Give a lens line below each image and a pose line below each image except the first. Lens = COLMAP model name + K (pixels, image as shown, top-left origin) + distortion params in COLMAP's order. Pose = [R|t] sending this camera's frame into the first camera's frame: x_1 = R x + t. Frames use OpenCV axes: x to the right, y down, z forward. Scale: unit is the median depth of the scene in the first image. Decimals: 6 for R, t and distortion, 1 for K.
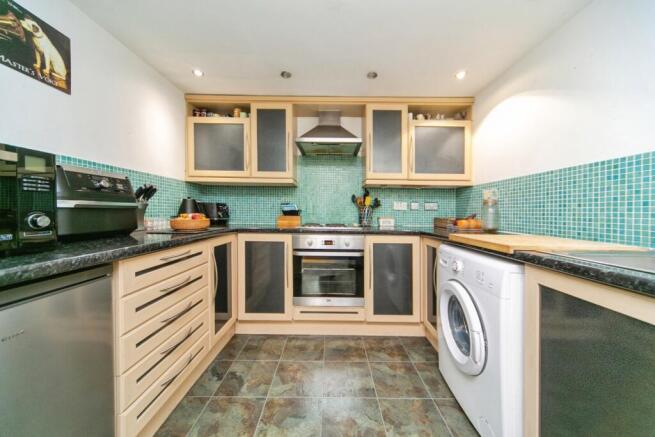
lens RADIAL K [[230.3, 0, 327.5], [0, 230.3, 218.5], [0, 0, 1]] dist [0.000041, -0.000017]
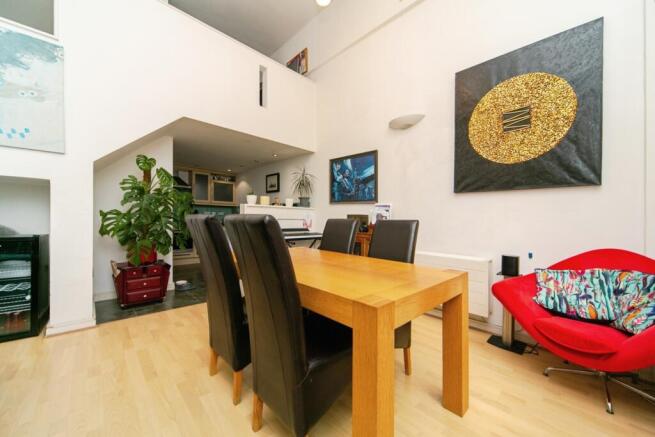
lens RADIAL K [[245.6, 0, 325.4], [0, 245.6, 212.9], [0, 0, 1]] dist [-0.000921, -0.000164]
pose [[0.725462, 0.007523, 0.688221, -1.021012], [0.013491, 0.999593, -0.025148, 0.043178], [-0.688130, 0.027528, 0.725065, -3.131758]]
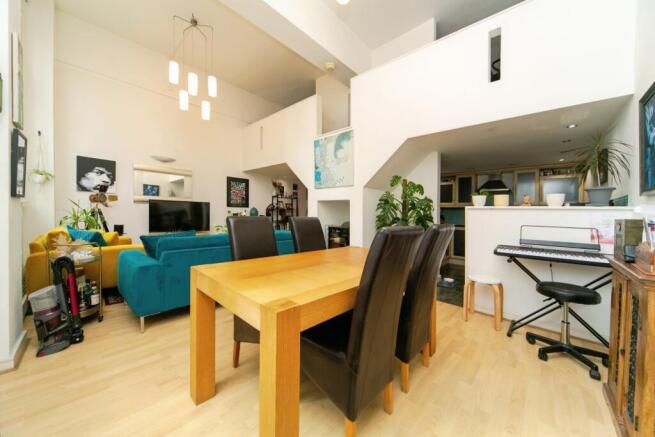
lens RADIAL K [[232.4, 0, 334.4], [0, 232.4, 220.5], [0, 0, 1]] dist [-0.000095, 0.000011]
pose [[0.744391, 0.019300, -0.667465, 0.672618], [-0.027477, 0.999621, -0.001739, 0.043424], [0.667179, 0.019634, 0.744639, -3.123020]]
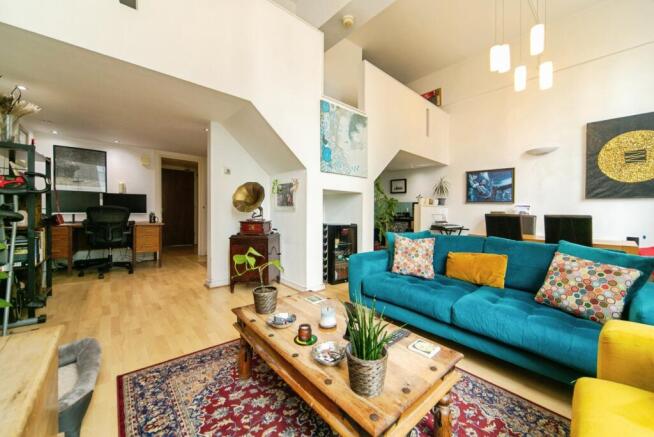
lens RADIAL K [[251.9, 0, 325.7], [0, 251.9, 207.1], [0, 0, 1]] dist [-0.000845, -0.000046]
pose [[0.756799, 0.005777, 0.653622, -3.501893], [0.010137, 0.999737, -0.020573, -0.014397], [-0.653569, 0.022195, 0.756542, -2.680793]]
